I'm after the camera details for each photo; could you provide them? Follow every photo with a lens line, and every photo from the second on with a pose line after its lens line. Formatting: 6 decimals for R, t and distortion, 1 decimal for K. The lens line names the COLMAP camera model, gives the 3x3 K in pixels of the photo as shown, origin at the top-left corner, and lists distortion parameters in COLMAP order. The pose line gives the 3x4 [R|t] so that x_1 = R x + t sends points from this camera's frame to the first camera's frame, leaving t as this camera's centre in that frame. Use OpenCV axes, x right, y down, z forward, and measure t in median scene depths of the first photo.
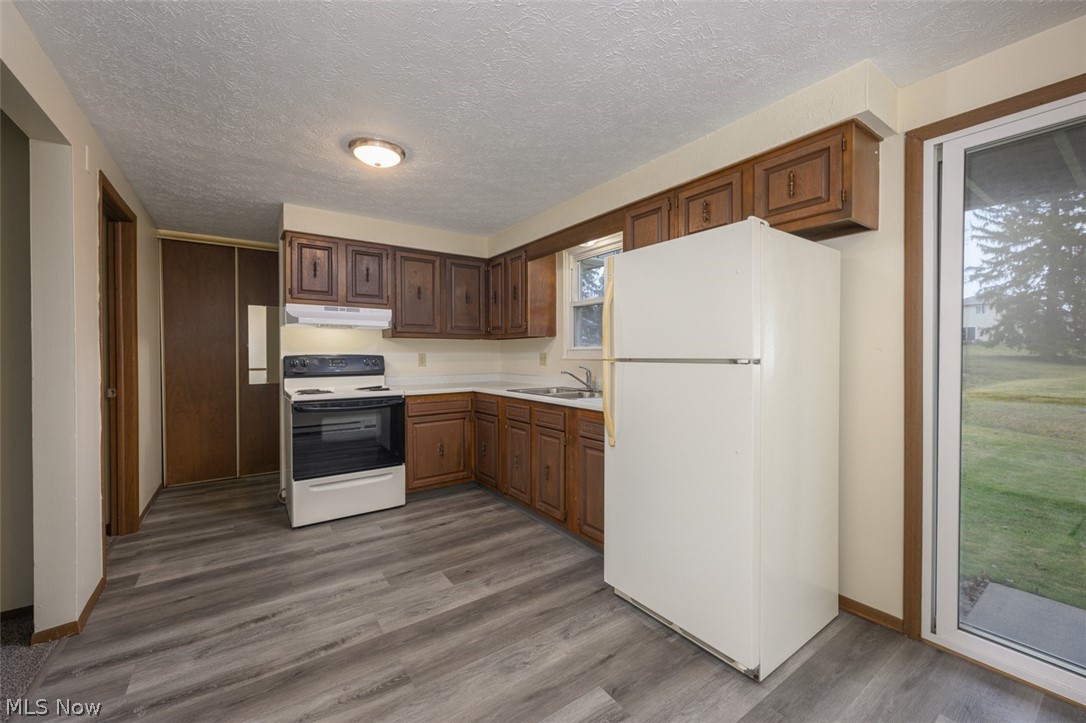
lens RADIAL K [[428.2, 0, 539.3], [0, 428.2, 358.7], [0, 0, 1]] dist [0.000118, -0.000025]
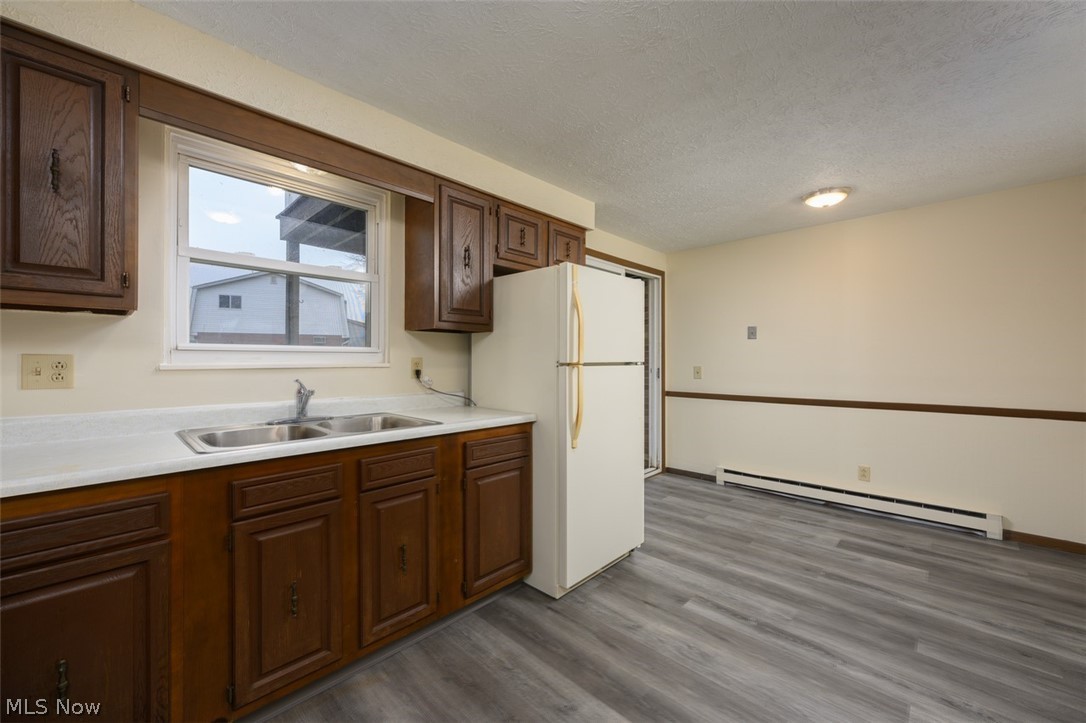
lens RADIAL K [[428.2, 0, 539.3], [0, 428.2, 358.7], [0, 0, 1]] dist [0.000118, -0.000025]
pose [[-0.189780, 0.001812, 0.981825, -0.711287], [0.009226, 0.999957, -0.000062, -0.010244], [-0.981783, 0.009047, -0.189789, 1.097931]]
